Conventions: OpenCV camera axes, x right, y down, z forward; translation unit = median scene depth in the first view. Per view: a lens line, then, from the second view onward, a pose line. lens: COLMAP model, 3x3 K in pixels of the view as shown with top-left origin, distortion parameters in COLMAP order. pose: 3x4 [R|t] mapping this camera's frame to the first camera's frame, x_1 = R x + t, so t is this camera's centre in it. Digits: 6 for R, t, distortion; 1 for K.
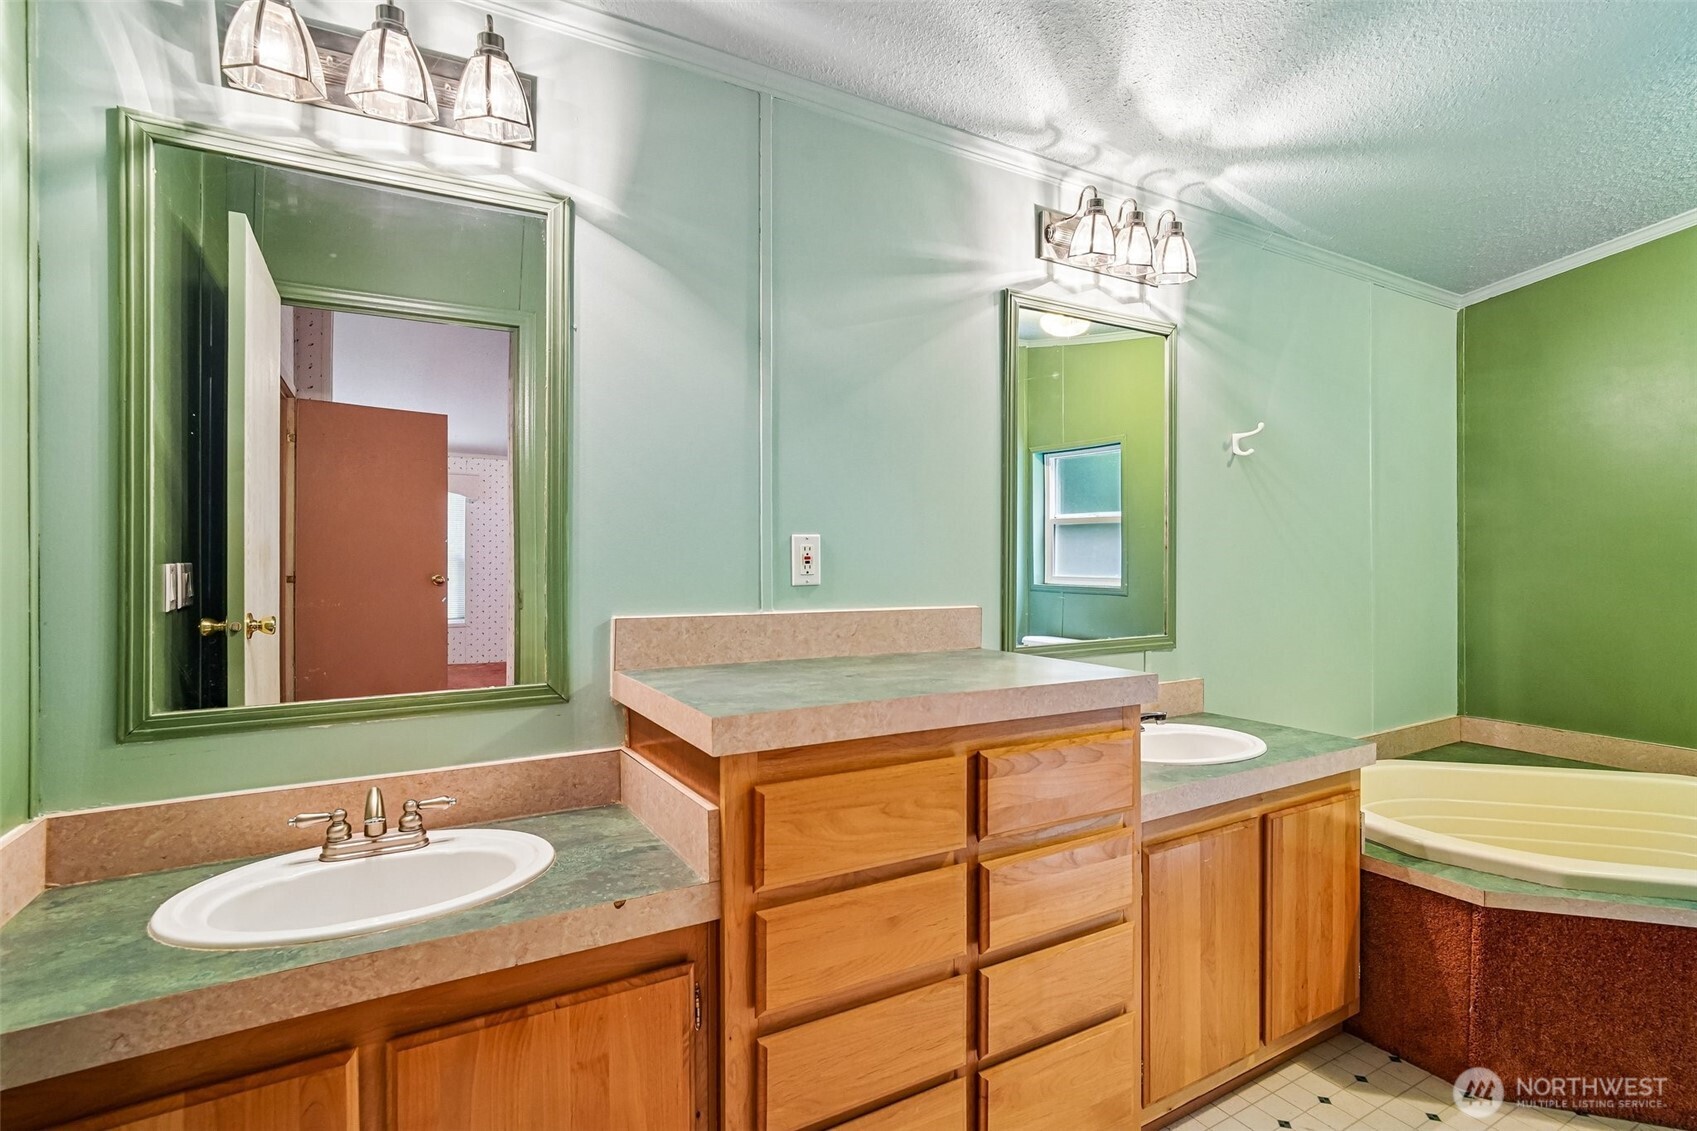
lens RADIAL K [[814.3, 0, 858.4], [0, 814.3, 555.7], [0, 0, 1]] dist [-0.027667, 0.014536]
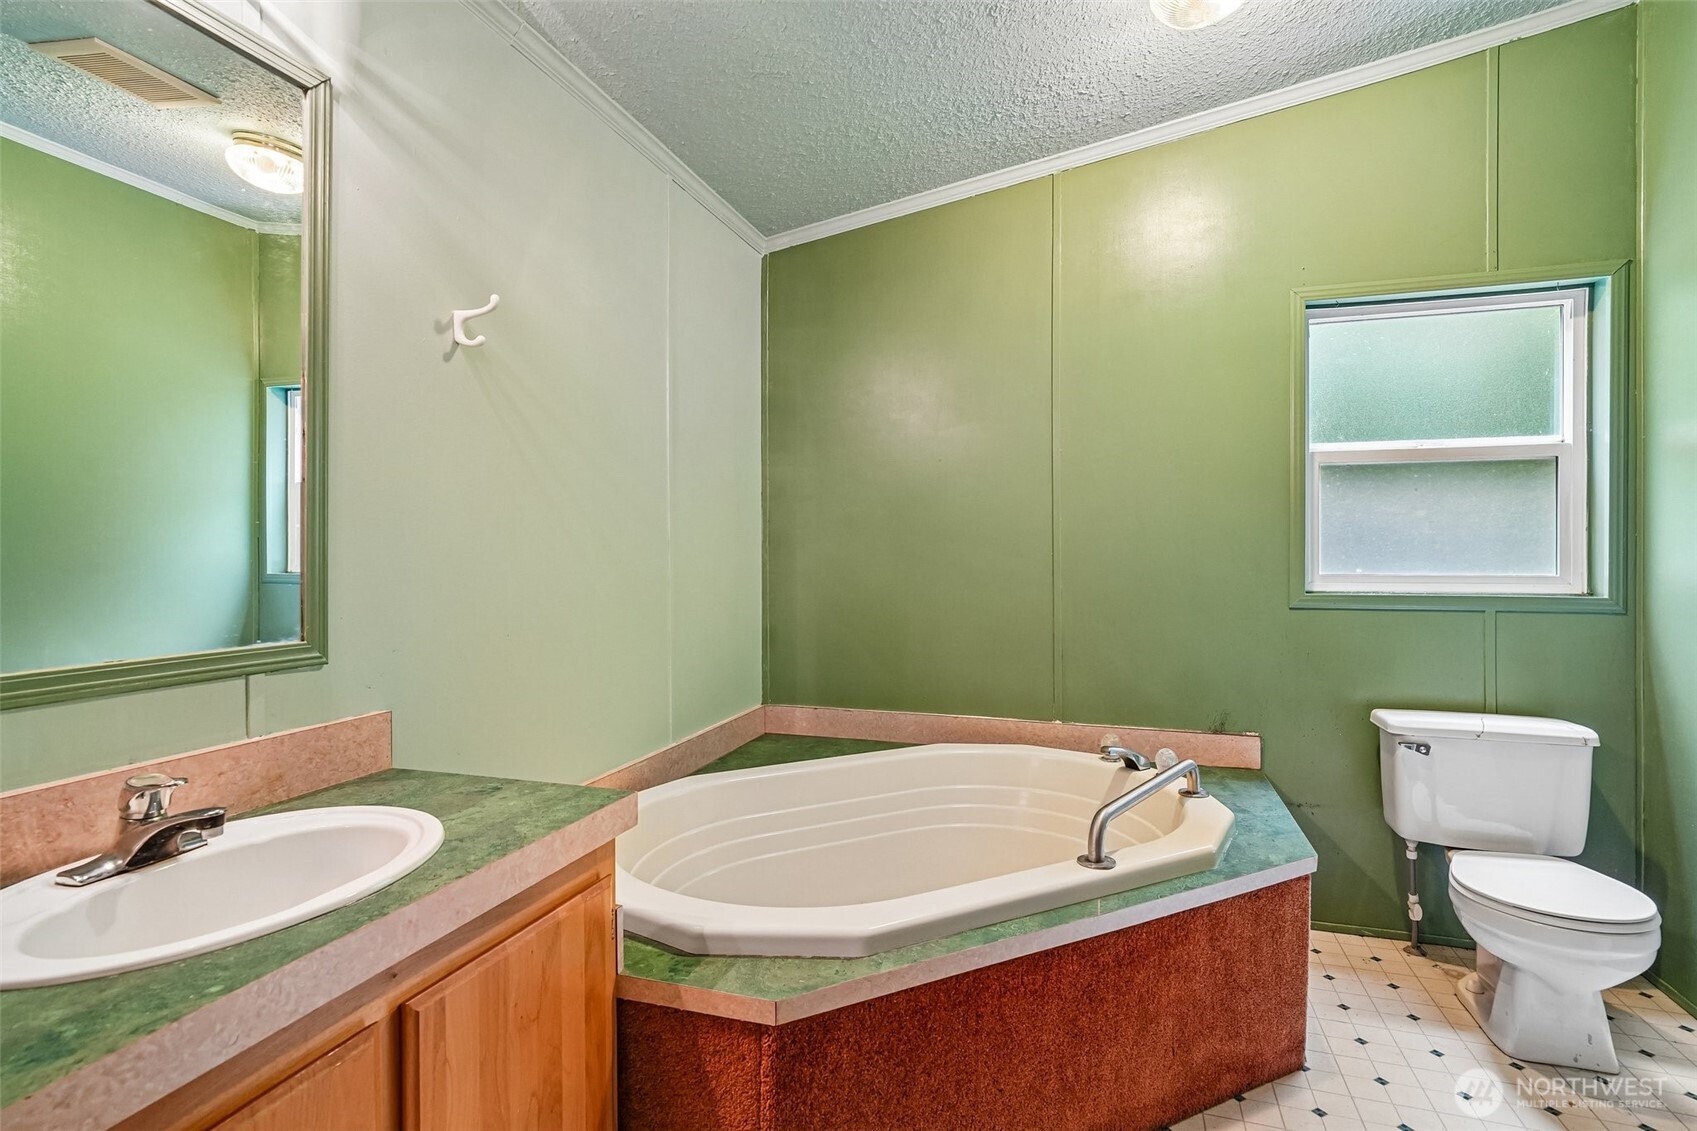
lens RADIAL K [[814.3, 0, 858.4], [0, 814.3, 555.7], [0, 0, 1]] dist [-0.027667, 0.014536]
pose [[0.738511, -0.003472, 0.674233, 0.317948], [0.000885, 0.999991, 0.004179, 0.042289], [-0.674241, -0.002490, 0.738507, 0.386509]]
